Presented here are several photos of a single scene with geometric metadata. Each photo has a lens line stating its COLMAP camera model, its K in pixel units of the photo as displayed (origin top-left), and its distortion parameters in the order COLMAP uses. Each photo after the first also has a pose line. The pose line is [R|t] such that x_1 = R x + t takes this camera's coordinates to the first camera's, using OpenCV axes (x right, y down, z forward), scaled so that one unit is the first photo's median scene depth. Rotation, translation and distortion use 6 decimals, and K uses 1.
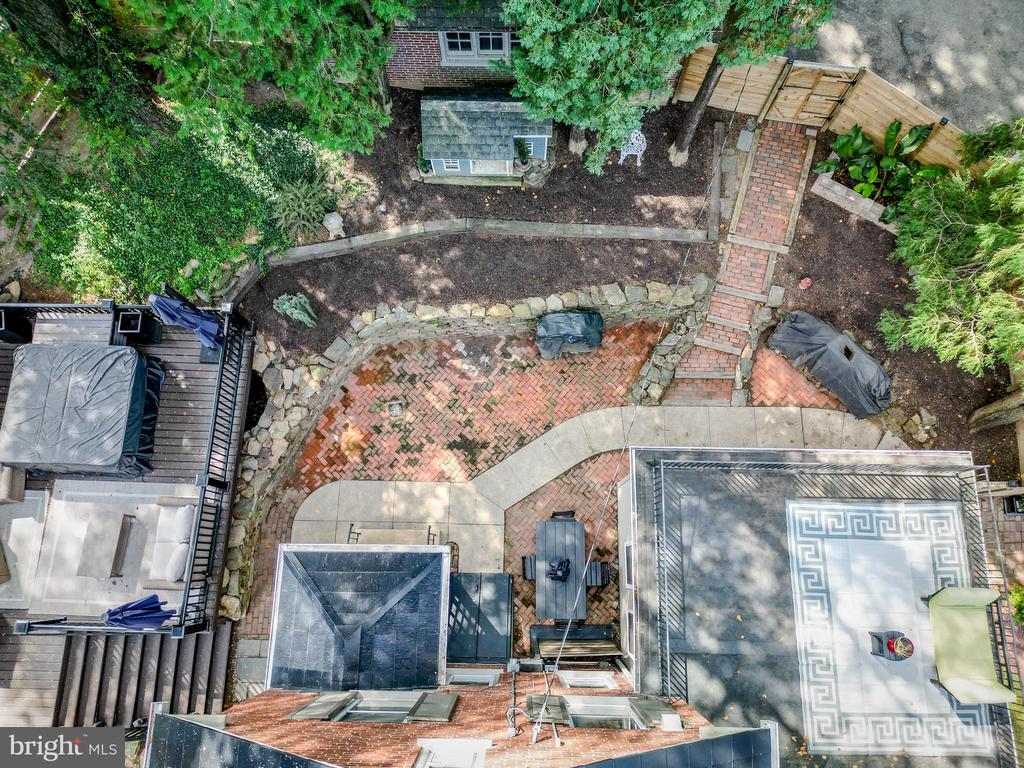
lens RADIAL K [[717.0, 0, 512.9], [0, 717.0, 388.7], [0, 0, 1]] dist [0.049213, -0.051979]
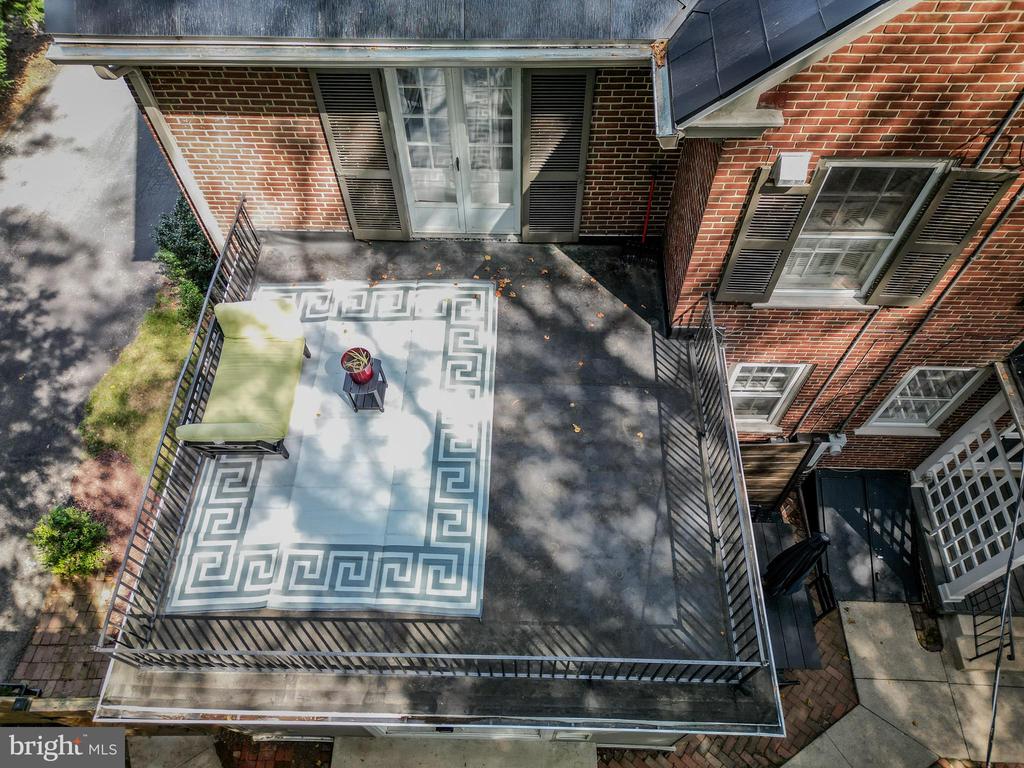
lens RADIAL K [[717.0, 0, 512.9], [0, 717.0, 388.7], [0, 0, 1]] dist [0.049213, -0.051979]
pose [[-0.999870, 0.004471, 0.015463, 0.274125], [0.008239, -0.683104, 0.730275, -0.094650], [0.013828, 0.730308, 0.682978, 0.406755]]
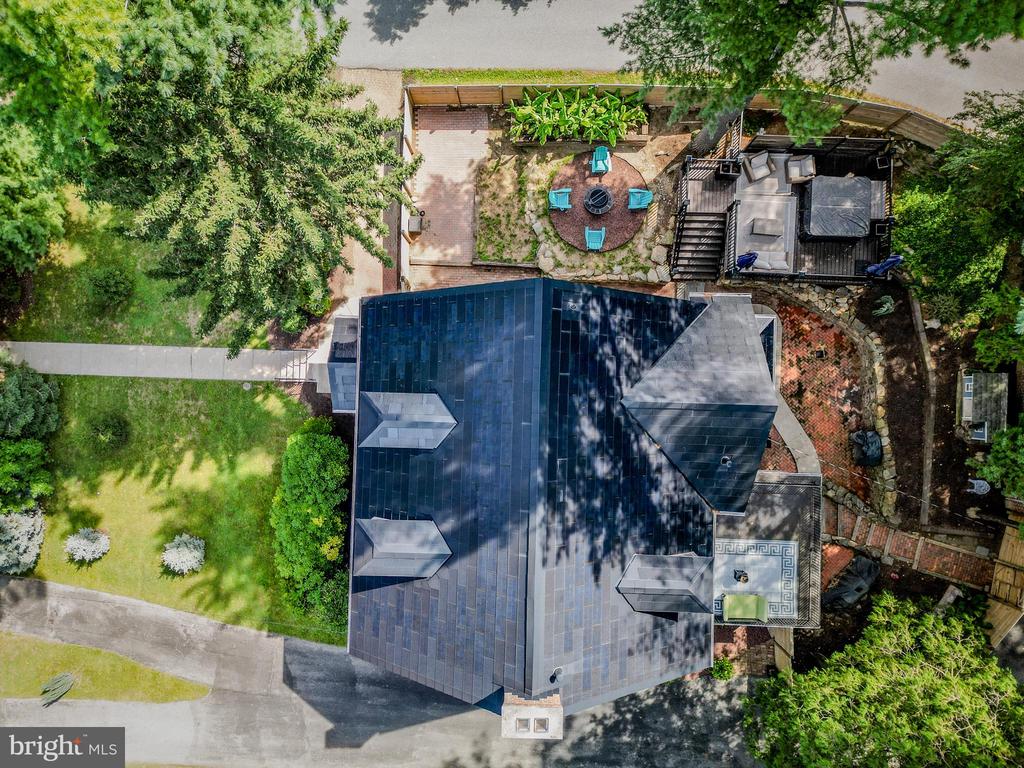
lens RADIAL K [[717.0, 0, 512.9], [0, 717.0, 388.7], [0, 0, 1]] dist [0.049213, -0.051979]
pose [[-0.015960, 0.999833, -0.008865, -0.049081], [-0.962512, -0.012962, 0.270931, 0.317933], [0.270771, 0.012857, 0.962558, -1.129872]]
